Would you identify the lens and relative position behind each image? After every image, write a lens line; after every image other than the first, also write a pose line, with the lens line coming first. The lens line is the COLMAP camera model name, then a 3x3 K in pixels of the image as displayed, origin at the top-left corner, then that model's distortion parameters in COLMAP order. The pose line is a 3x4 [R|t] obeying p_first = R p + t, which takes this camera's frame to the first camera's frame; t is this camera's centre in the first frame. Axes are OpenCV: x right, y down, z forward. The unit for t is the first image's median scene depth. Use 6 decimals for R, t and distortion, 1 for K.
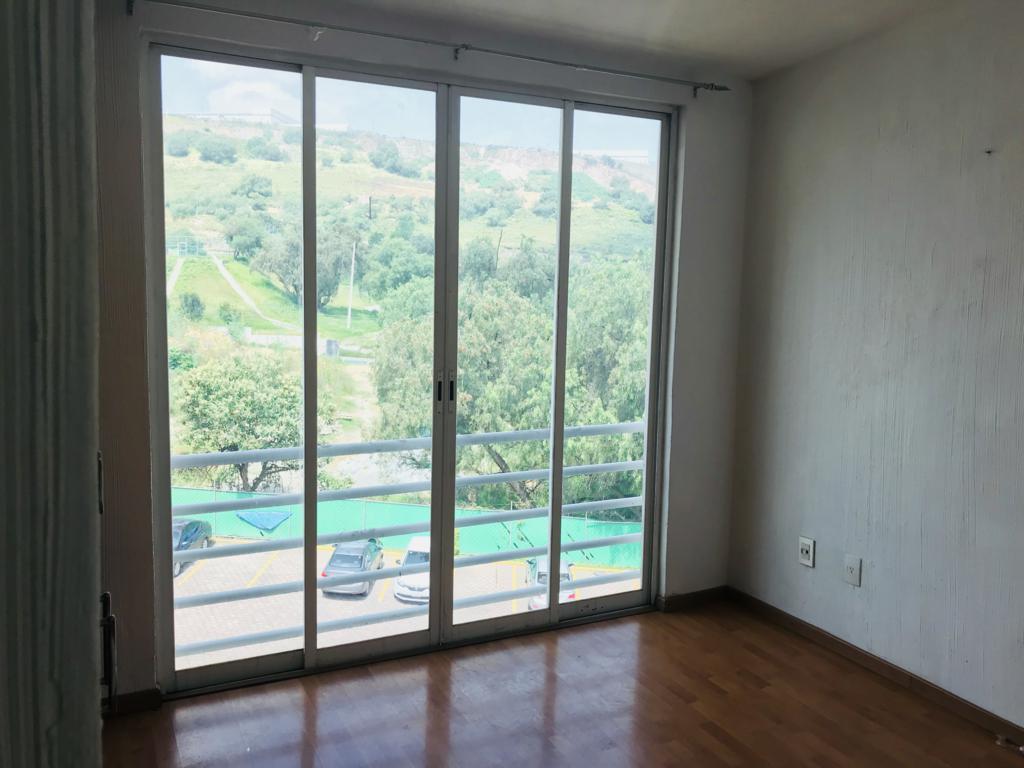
lens RADIAL K [[854.2, 0, 512.0], [0, 854.2, 384.0], [0, 0, 1]] dist [0.059475, -0.012355]
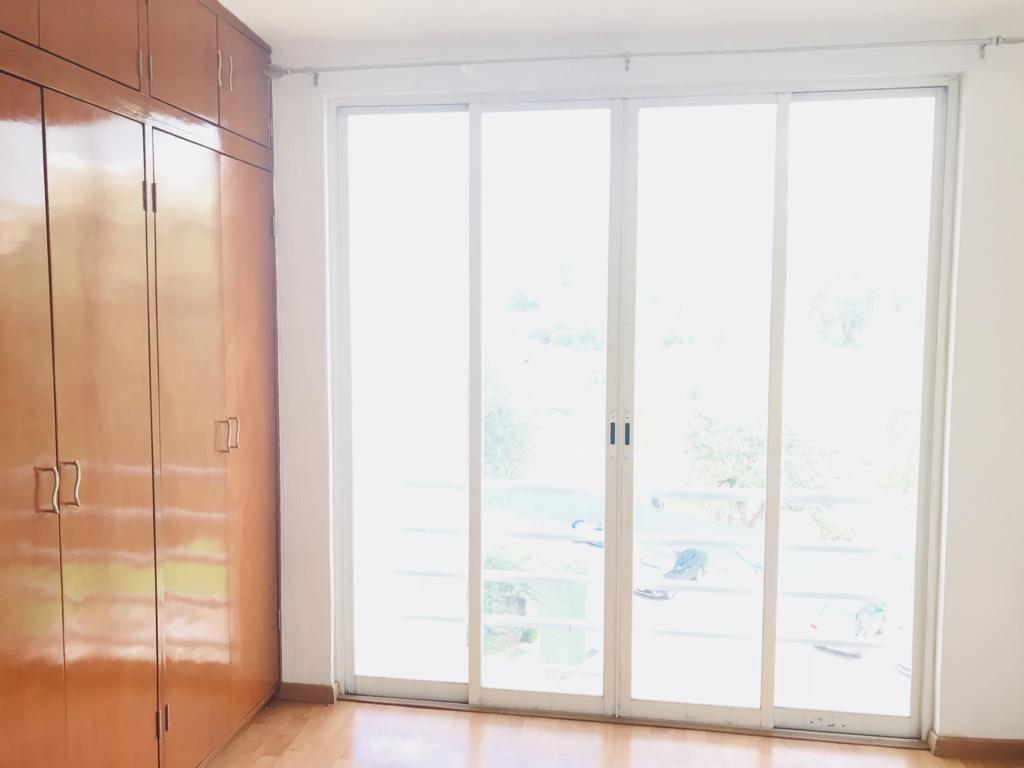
lens RADIAL K [[854.2, 0, 512.0], [0, 854.2, 384.0], [0, 0, 1]] dist [0.059475, -0.012355]
pose [[0.821977, 0.034049, -0.568503, 0.318275], [-0.057557, 0.998067, -0.023444, -0.015487], [0.566605, 0.051992, 0.822347, 0.175978]]
